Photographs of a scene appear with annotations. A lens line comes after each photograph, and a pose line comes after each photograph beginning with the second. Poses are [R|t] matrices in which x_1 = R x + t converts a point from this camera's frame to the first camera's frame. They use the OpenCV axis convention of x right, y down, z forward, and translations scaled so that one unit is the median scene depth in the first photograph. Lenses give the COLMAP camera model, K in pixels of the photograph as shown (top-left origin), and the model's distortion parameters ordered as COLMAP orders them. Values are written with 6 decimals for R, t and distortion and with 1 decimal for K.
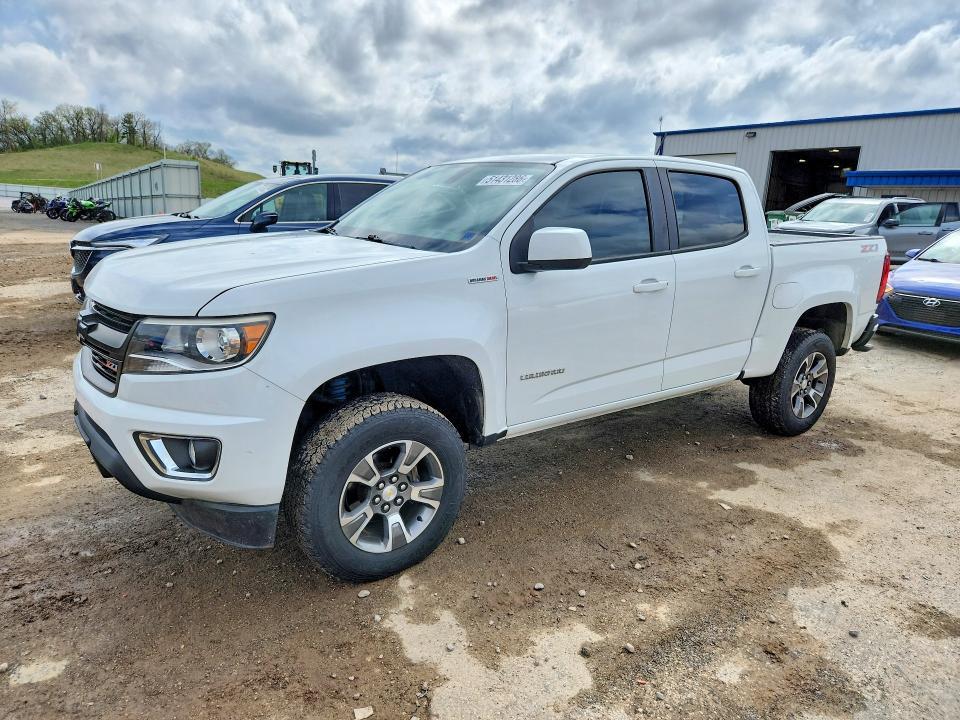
lens RADIAL K [[661.8, 0, 475.6], [0, 661.8, 362.3], [0, 0, 1]] dist [0.058816, -0.052013]
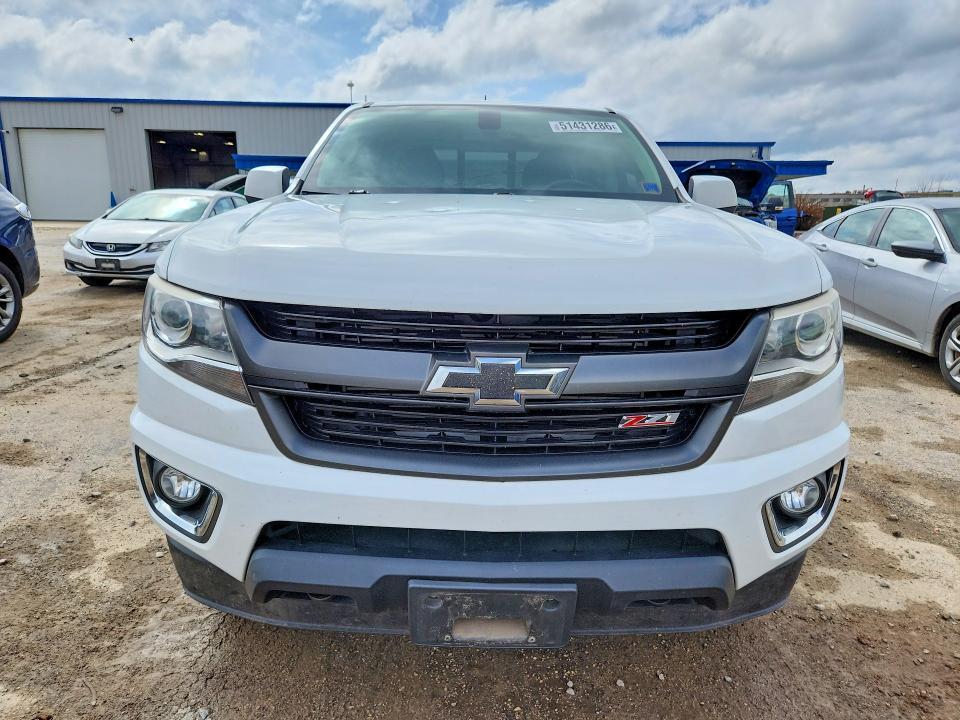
lens RADIAL K [[661.8, 0, 475.6], [0, 661.8, 362.3], [0, 0, 1]] dist [0.058816, -0.052013]
pose [[0.576791, -0.211505, 0.789036, -0.108808], [0.195648, 0.973556, 0.117946, -0.013876], [-0.793116, 0.086343, 0.602919, 0.081373]]
